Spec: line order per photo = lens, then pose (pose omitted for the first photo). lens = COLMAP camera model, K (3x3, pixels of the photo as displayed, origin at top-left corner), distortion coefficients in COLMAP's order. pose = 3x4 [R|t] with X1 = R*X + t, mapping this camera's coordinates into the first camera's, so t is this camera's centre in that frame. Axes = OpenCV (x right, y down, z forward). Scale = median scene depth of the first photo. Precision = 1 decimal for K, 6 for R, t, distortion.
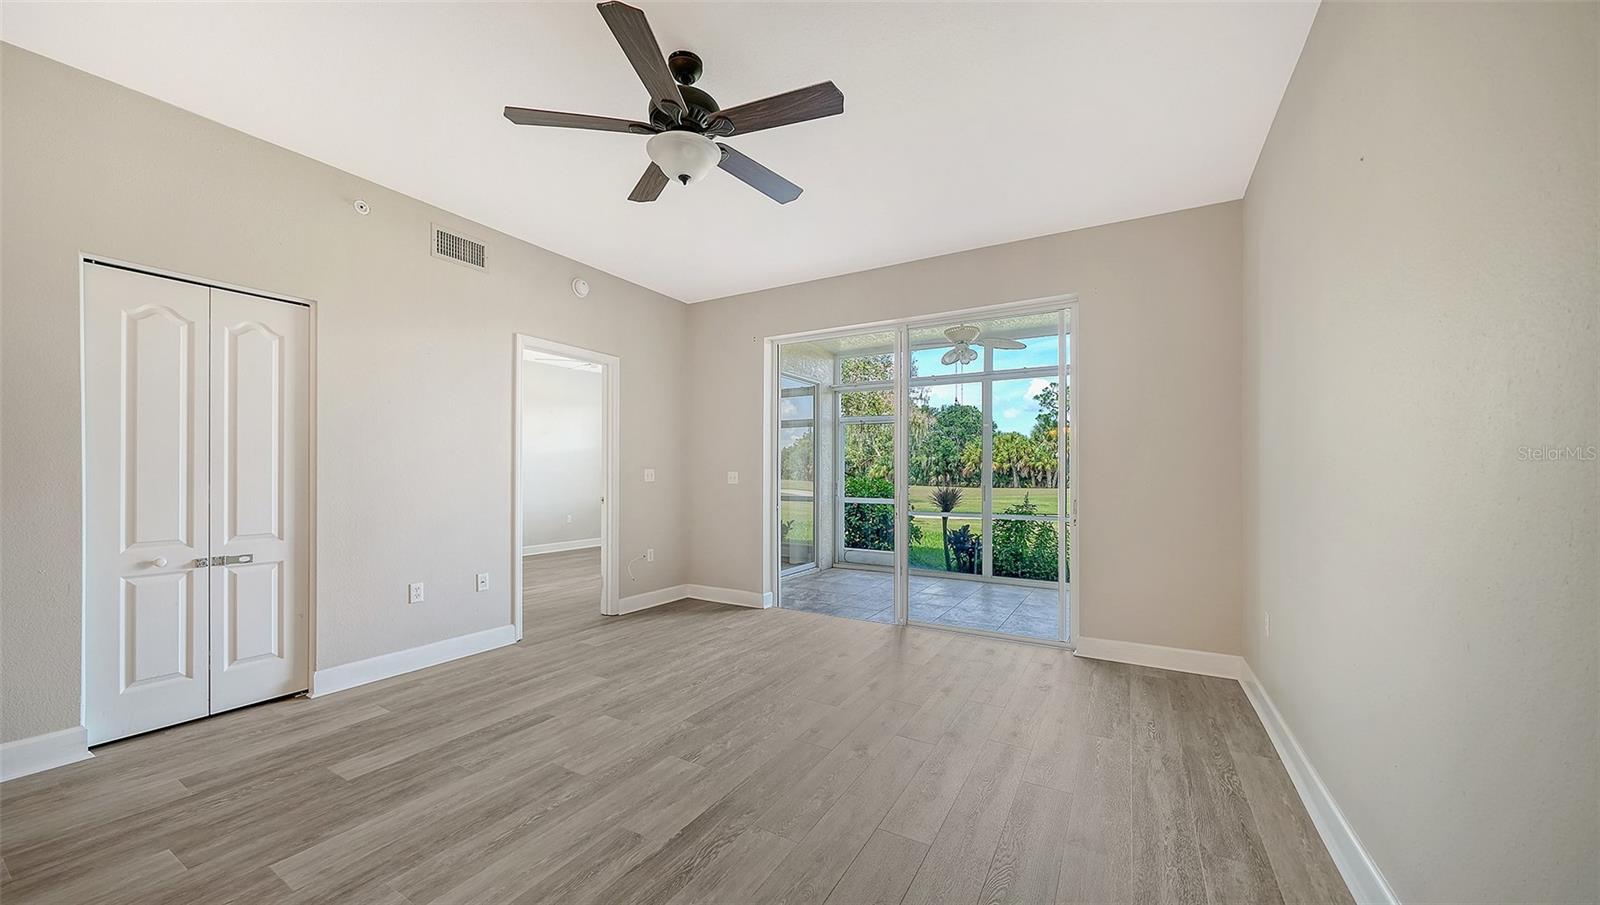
lens RADIAL K [[557.3, 0, 799.8], [0, 557.3, 459.5], [0, 0, 1]] dist [0.000819, -0.004092]
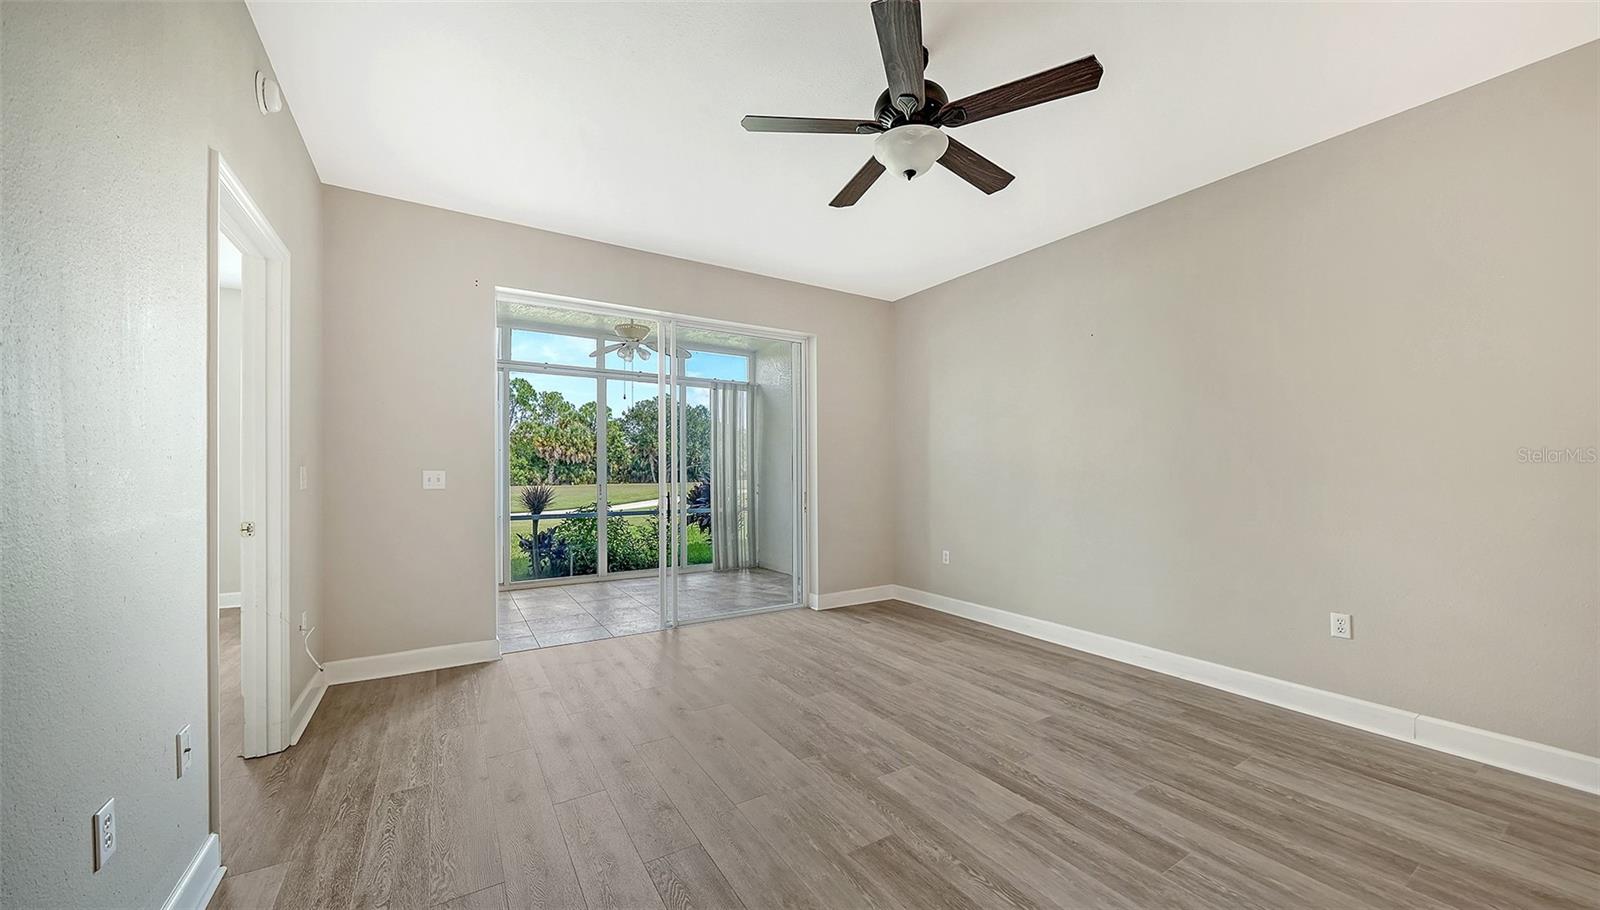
lens RADIAL K [[565.9, 0, 787.1], [0, 565.9, 461.6], [0, 0, 1]] dist [-0.000162, -0.000027]
pose [[0.481944, 0.009267, 0.876153, -0.581378], [-0.021278, 0.999773, 0.001130, 0.001454], [-0.875944, -0.019188, 0.482031, 0.348600]]
